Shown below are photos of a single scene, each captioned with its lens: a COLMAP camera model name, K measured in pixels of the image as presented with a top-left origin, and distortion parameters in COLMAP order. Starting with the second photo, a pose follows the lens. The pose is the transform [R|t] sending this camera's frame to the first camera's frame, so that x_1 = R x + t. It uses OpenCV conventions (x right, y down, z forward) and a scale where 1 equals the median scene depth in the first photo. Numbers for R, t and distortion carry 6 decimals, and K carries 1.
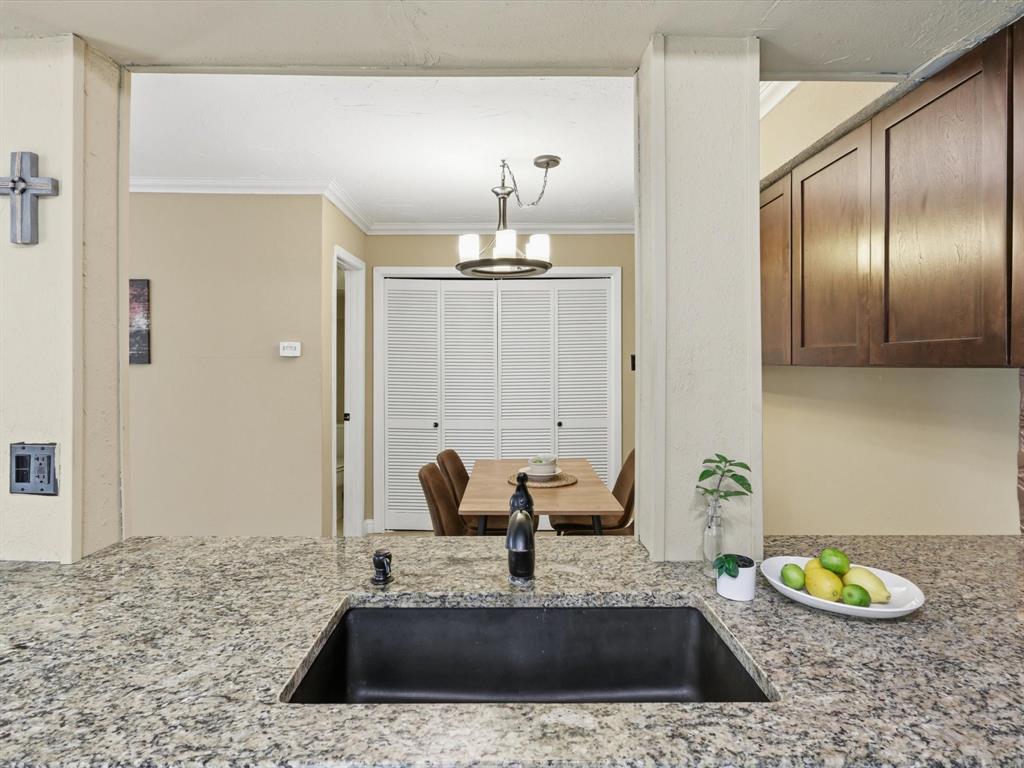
lens RADIAL K [[554.4, 0, 511.2], [0, 554.4, 365.0], [0, 0, 1]] dist [-0.005977, 0.003522]
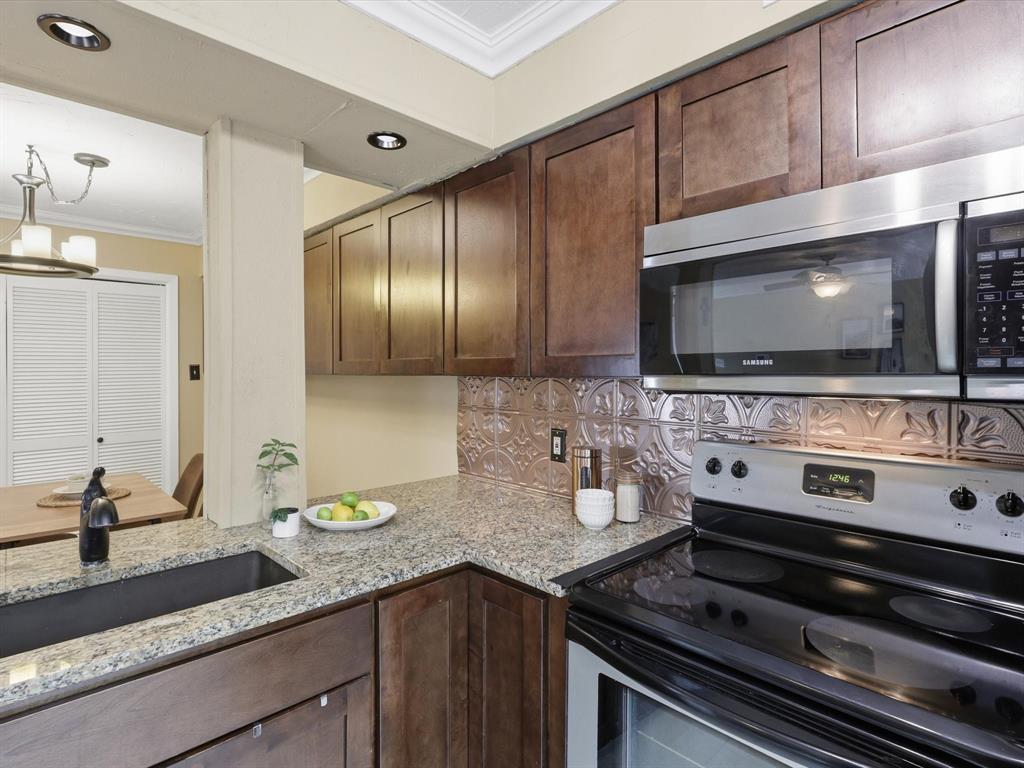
lens RADIAL K [[538.2, 0, 510.9], [0, 538.2, 371.8], [0, 0, 1]] dist [-0.003350, 0.001696]
pose [[0.723578, 0.000835, 0.690242, -0.116354], [0.003274, 0.999984, -0.004641, 0.002281], [-0.690235, 0.005618, 0.723563, -0.357549]]
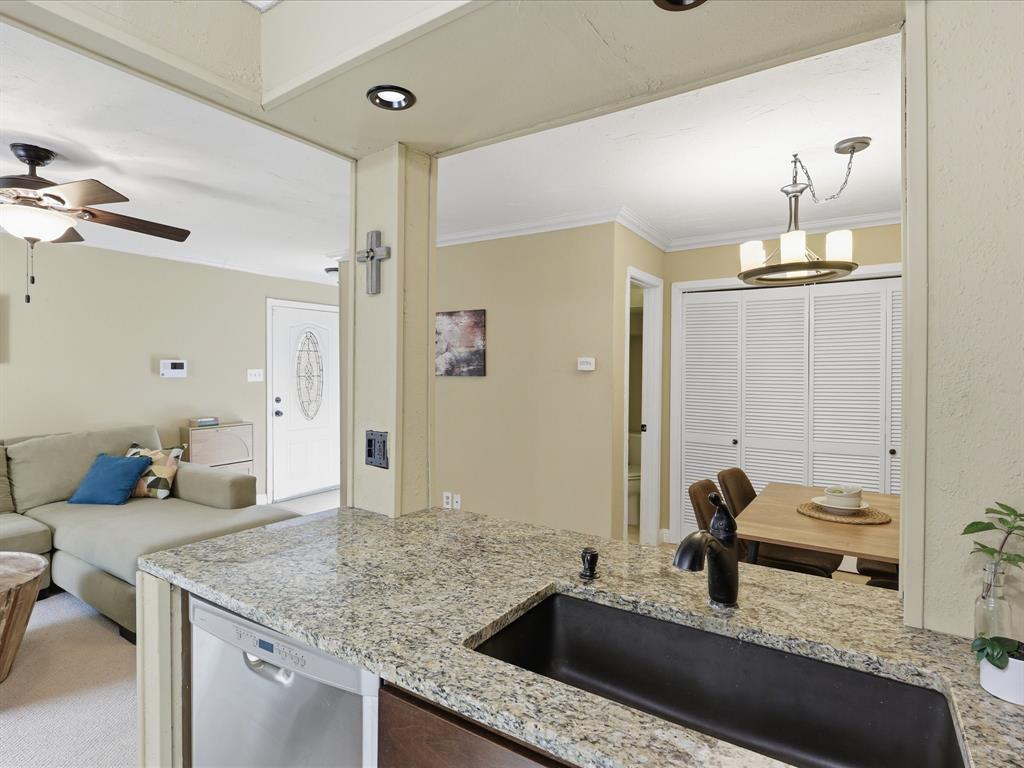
lens RADIAL K [[542.8, 0, 511.1], [0, 542.8, 376.3], [0, 0, 1]] dist [-0.004806, 0.002389]
pose [[0.830724, 0.008082, -0.556626, 0.219211], [-0.009856, 0.999951, -0.000191, -0.005004], [0.556597, 0.005644, 0.830763, 0.014981]]
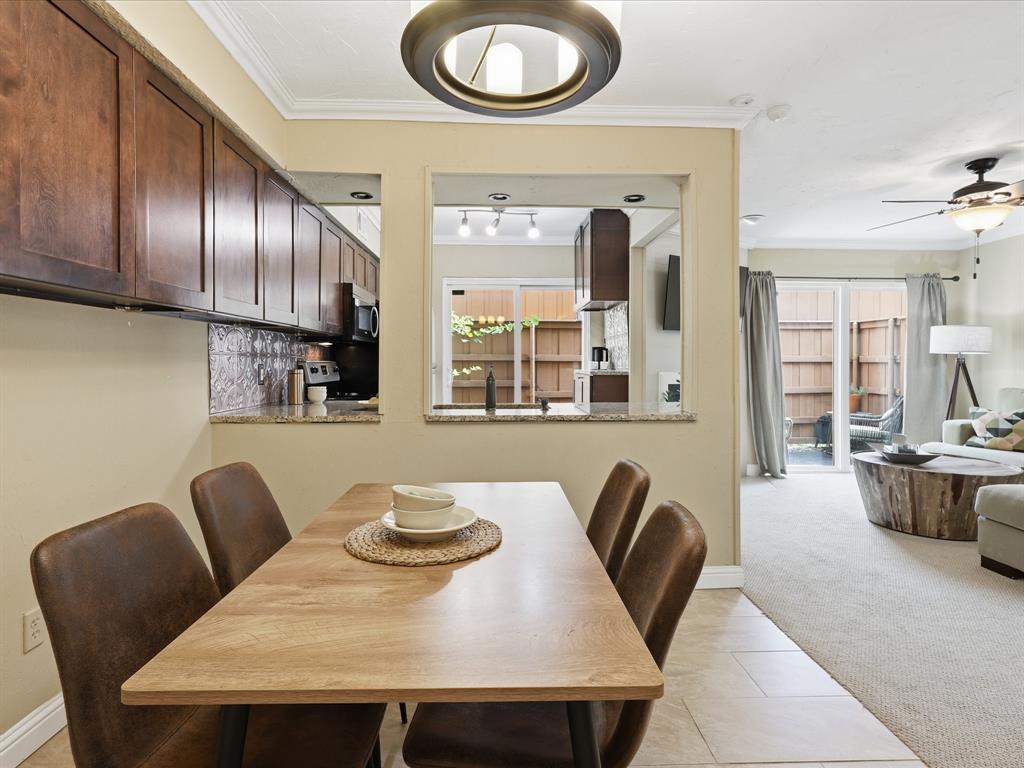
lens RADIAL K [[541.7, 0, 509.2], [0, 541.7, 368.0], [0, 0, 1]] dist [-0.002649, -0.000209]
pose [[-0.999584, 0.000067, -0.028831, 0.004807], [-0.000344, 0.999898, 0.014266, 0.143542], [0.028829, 0.014270, -0.999482, 3.281909]]
